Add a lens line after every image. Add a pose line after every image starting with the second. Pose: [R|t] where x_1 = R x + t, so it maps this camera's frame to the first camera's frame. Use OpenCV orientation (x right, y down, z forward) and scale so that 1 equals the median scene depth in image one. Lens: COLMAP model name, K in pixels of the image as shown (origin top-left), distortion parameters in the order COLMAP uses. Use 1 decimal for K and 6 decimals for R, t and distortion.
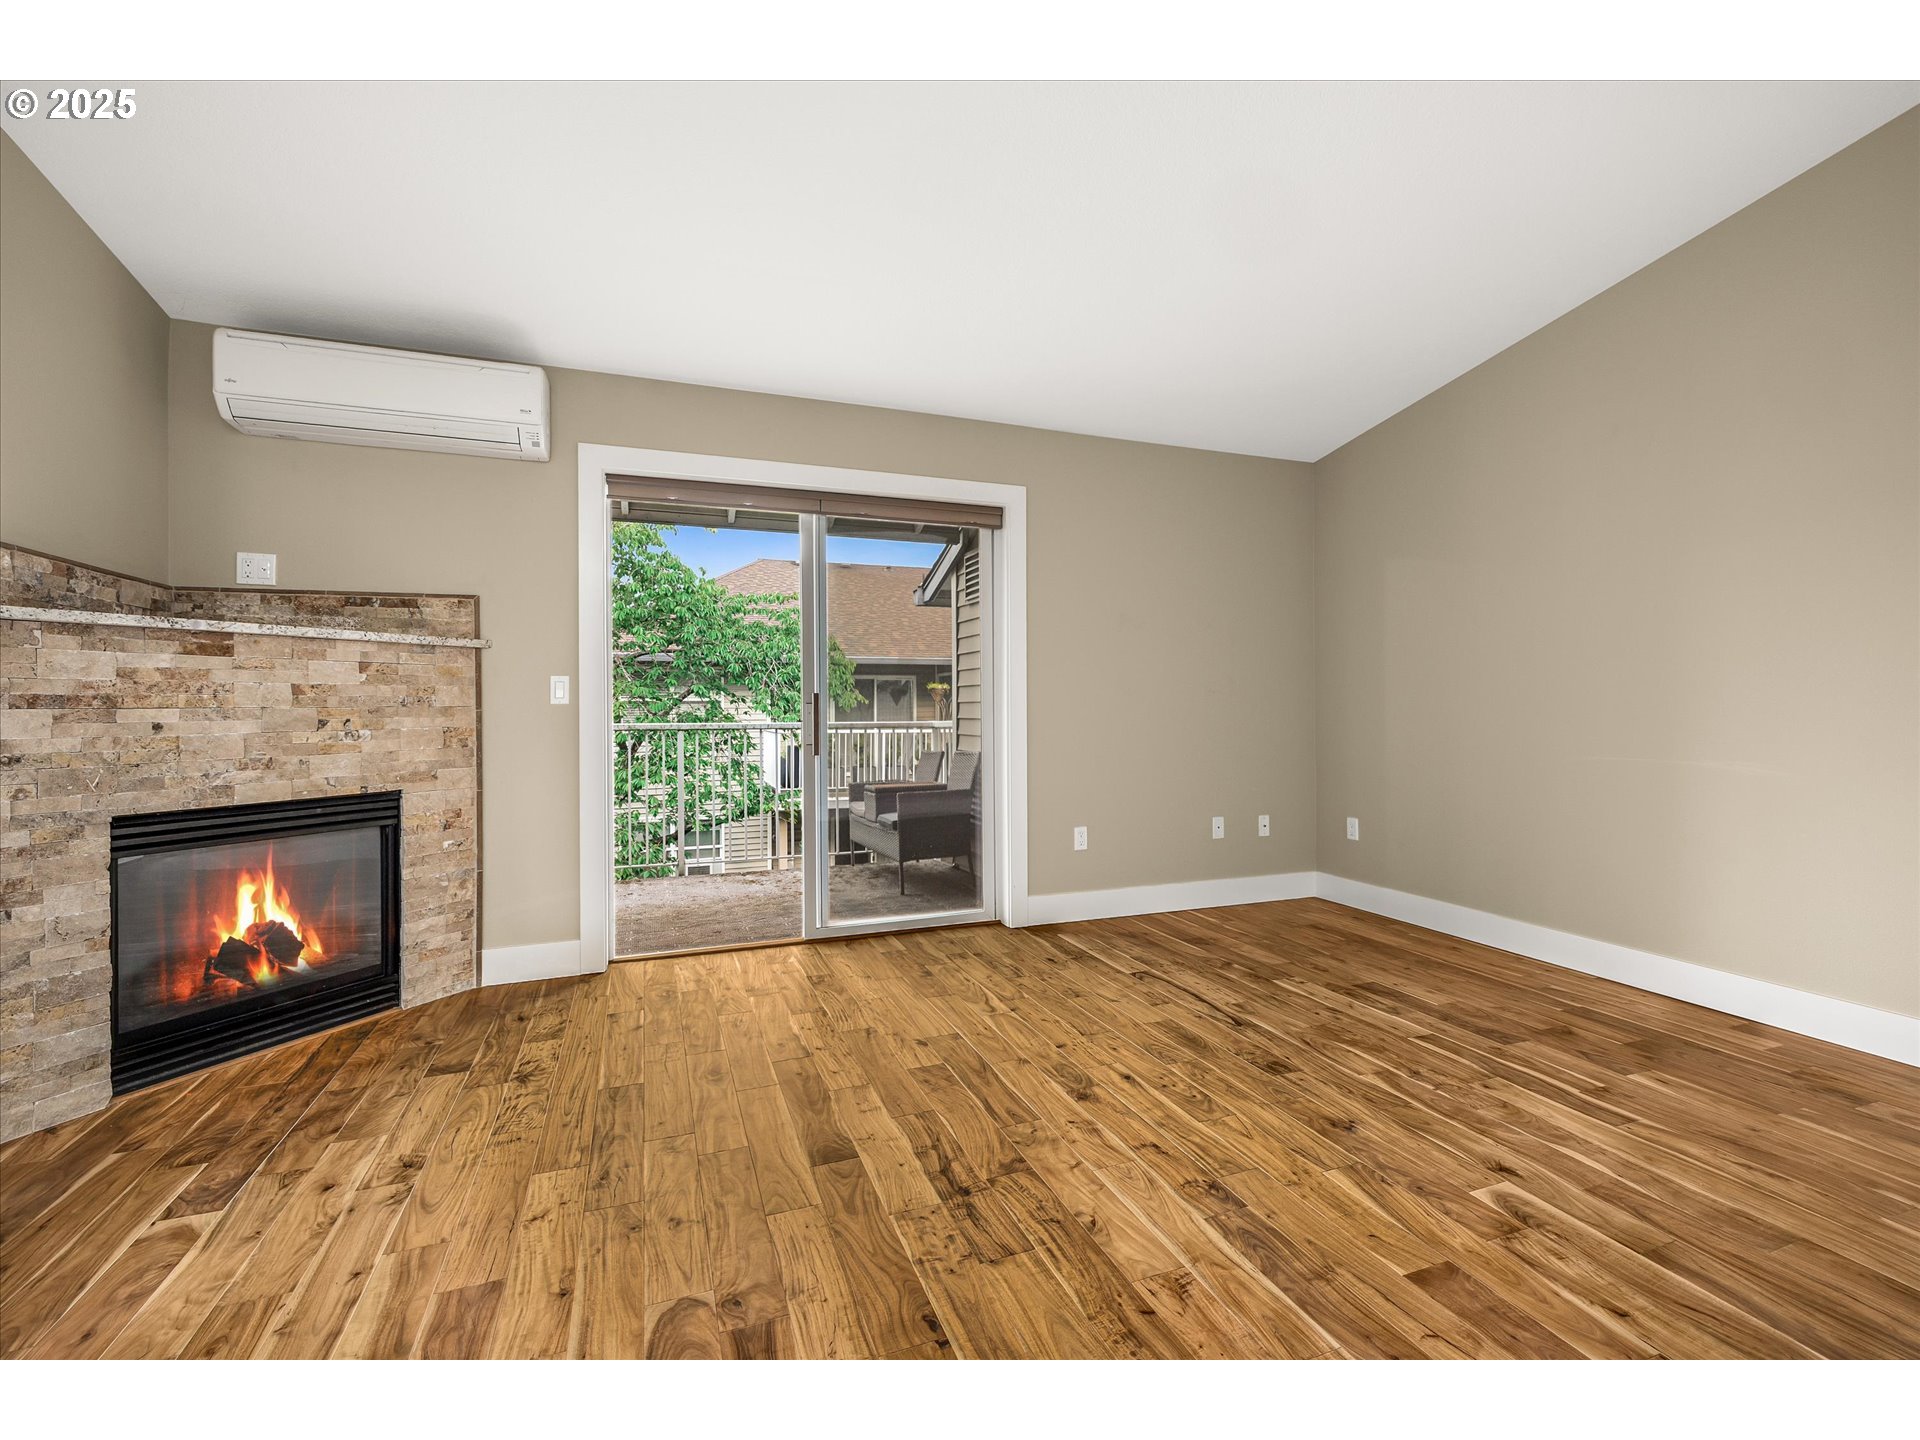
lens RADIAL K [[819.5, 0, 952.9], [0, 819.5, 713.1], [0, 0, 1]] dist [-0.002801, -0.000520]
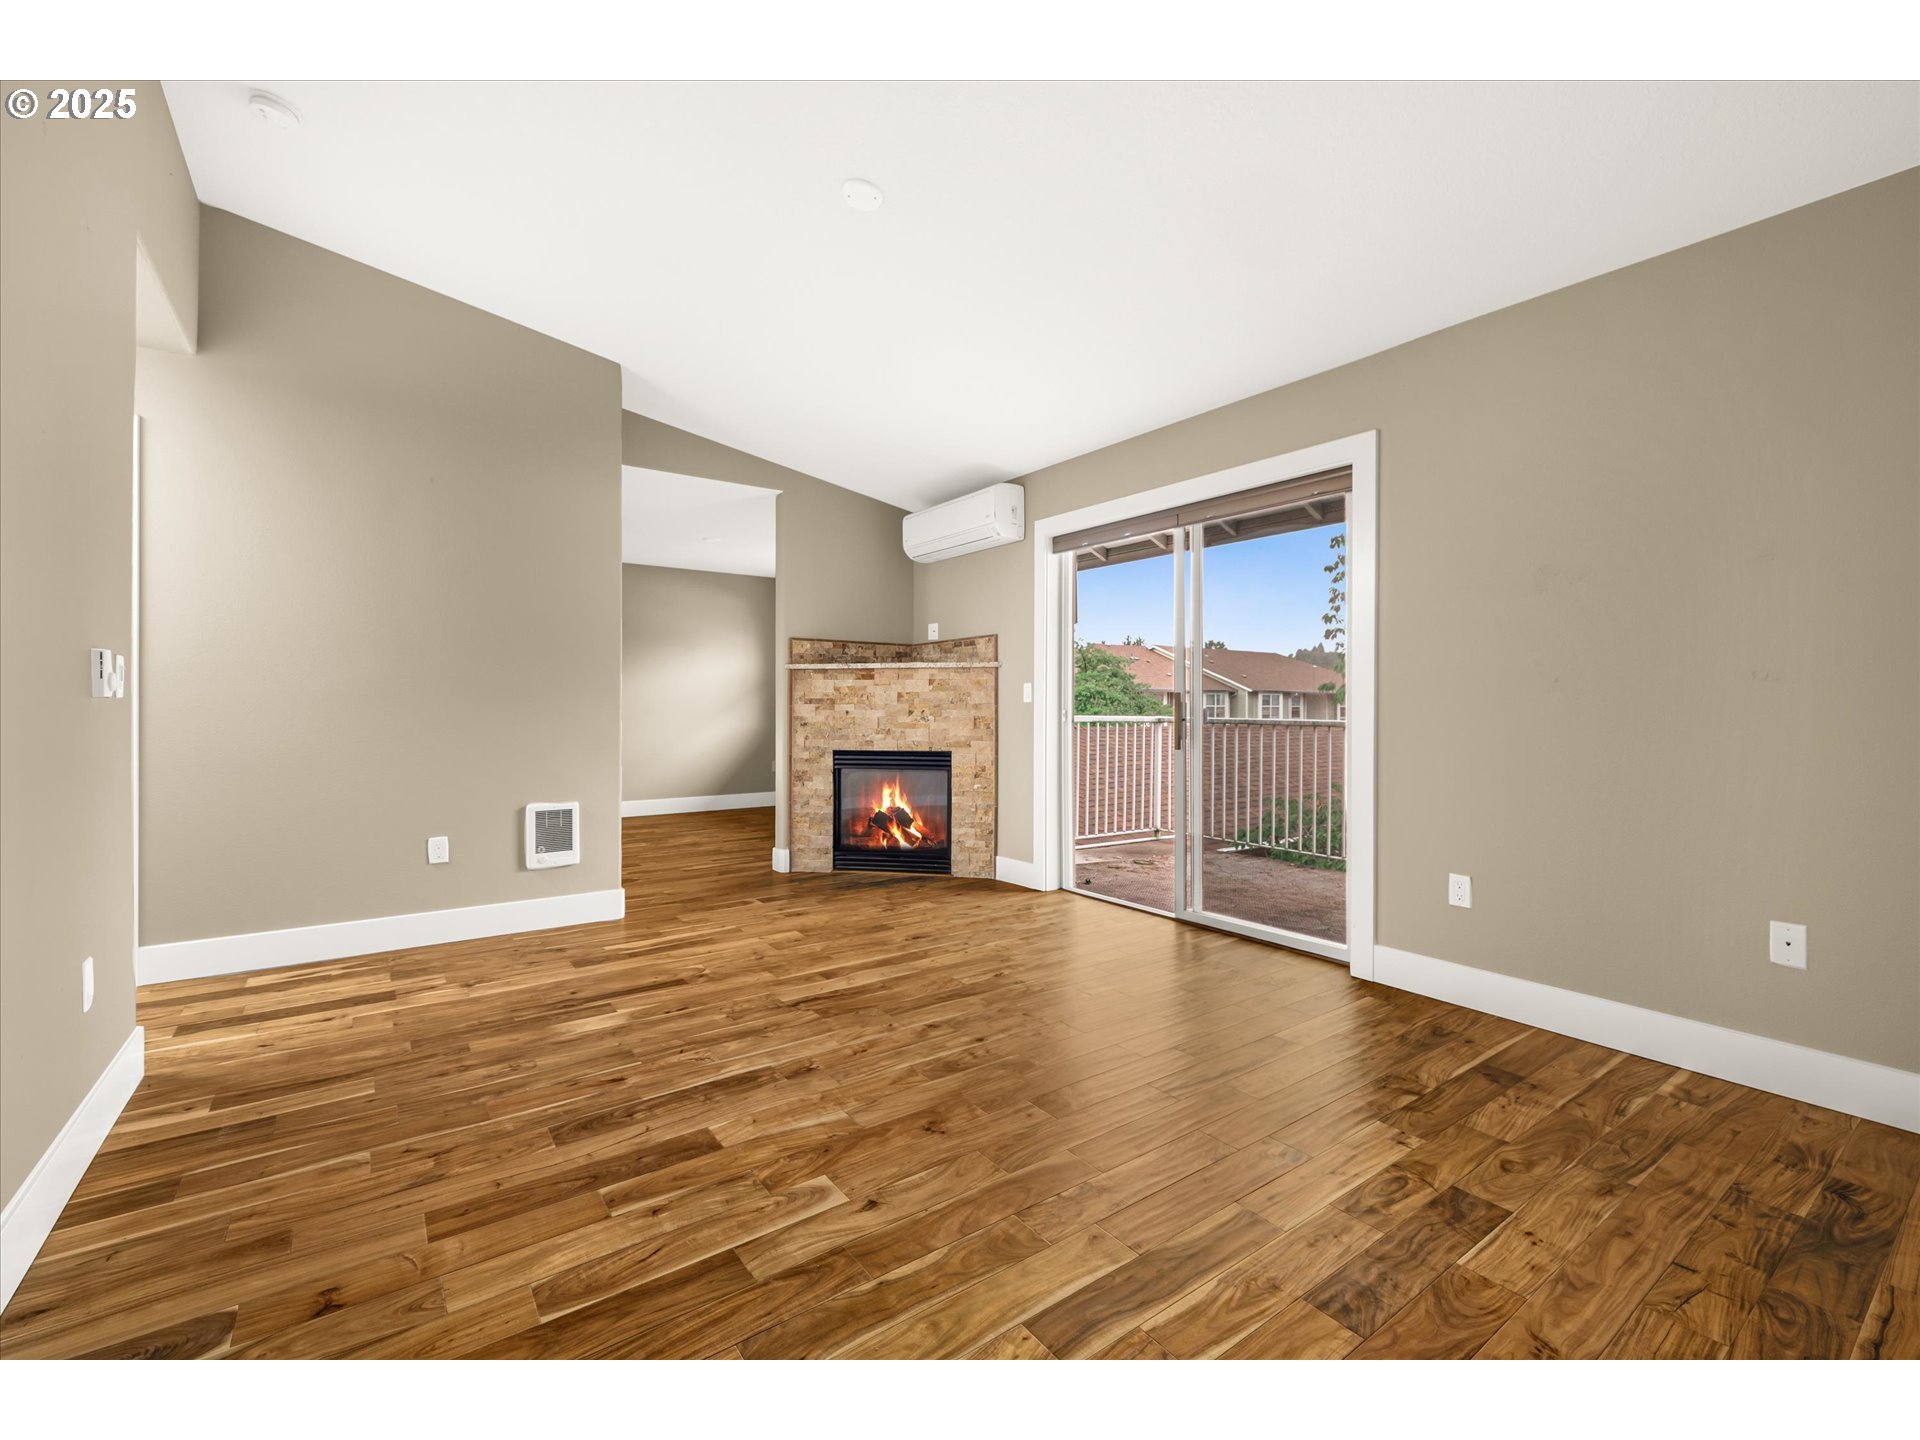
lens RADIAL K [[819.5, 0, 952.9], [0, 819.5, 713.1], [0, 0, 1]] dist [-0.002801, -0.000520]
pose [[0.266816, 0.014835, -0.963633, 1.061320], [-0.010111, 0.999870, 0.012593, -0.010316], [0.963694, 0.006383, 0.266931, 0.556234]]
